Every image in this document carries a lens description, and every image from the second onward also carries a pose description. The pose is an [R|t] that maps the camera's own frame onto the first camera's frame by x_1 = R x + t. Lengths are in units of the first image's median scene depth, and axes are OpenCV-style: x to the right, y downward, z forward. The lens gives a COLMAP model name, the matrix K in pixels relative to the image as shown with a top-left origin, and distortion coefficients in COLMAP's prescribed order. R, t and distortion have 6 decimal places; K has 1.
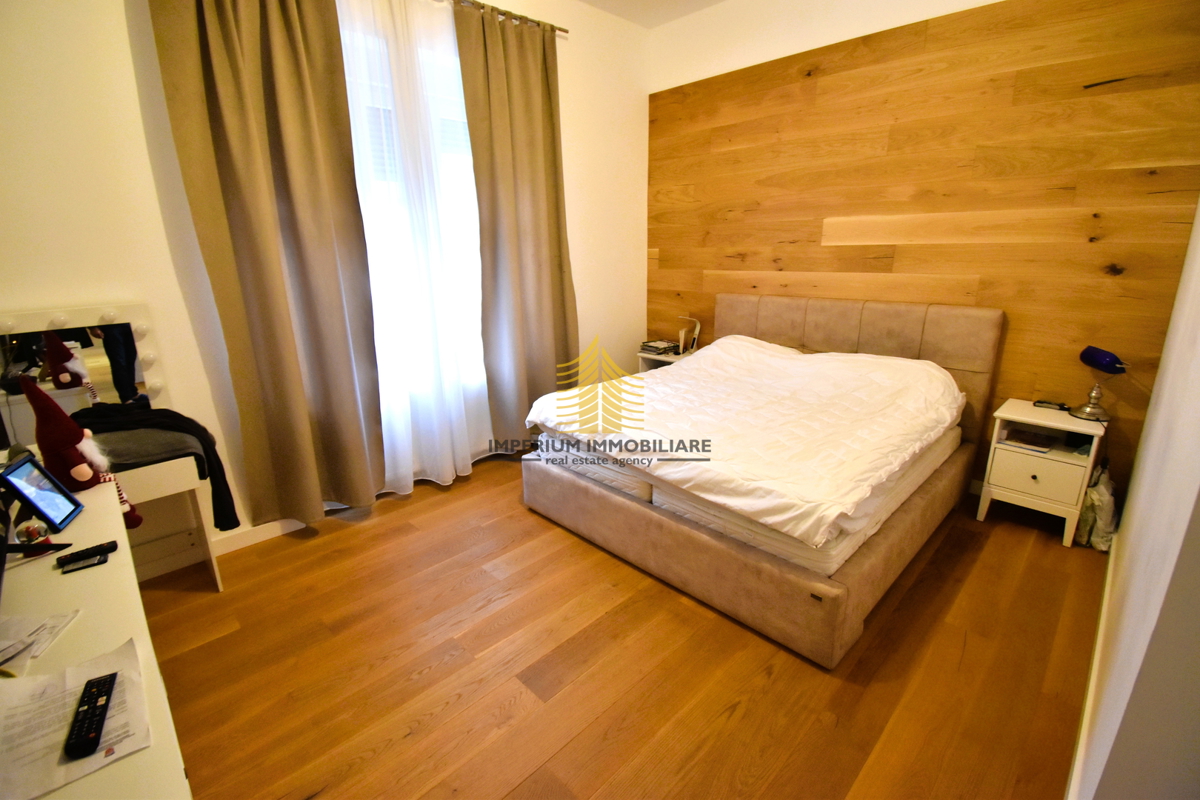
lens RADIAL K [[537.1, 0, 598.0], [0, 537.1, 398.1], [0, 0, 1]] dist [0.019519, -0.025335]
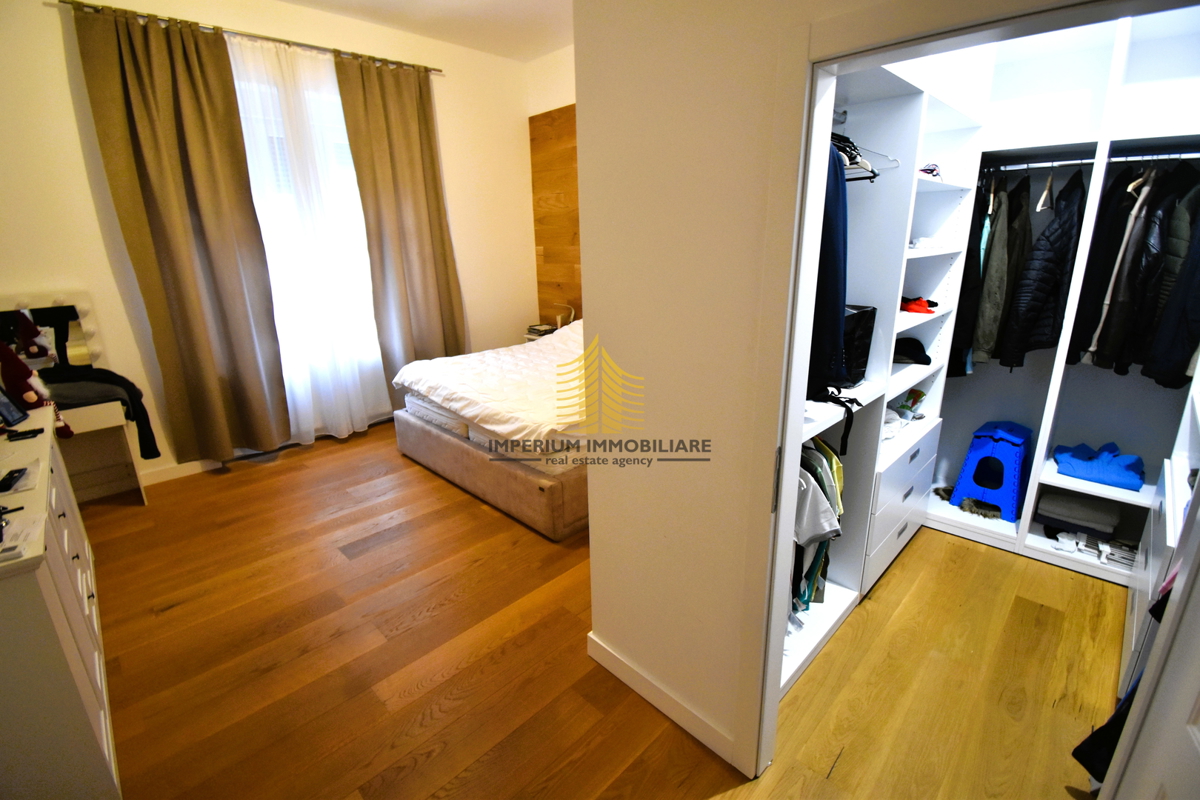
lens RADIAL K [[537.1, 0, 598.0], [0, 537.1, 398.1], [0, 0, 1]] dist [0.019519, -0.025335]
pose [[0.999979, -0.006417, 0.000234, 0.396328], [0.006415, 0.999959, 0.006323, 0.082484], [-0.000275, -0.006321, 0.999980, -0.316048]]
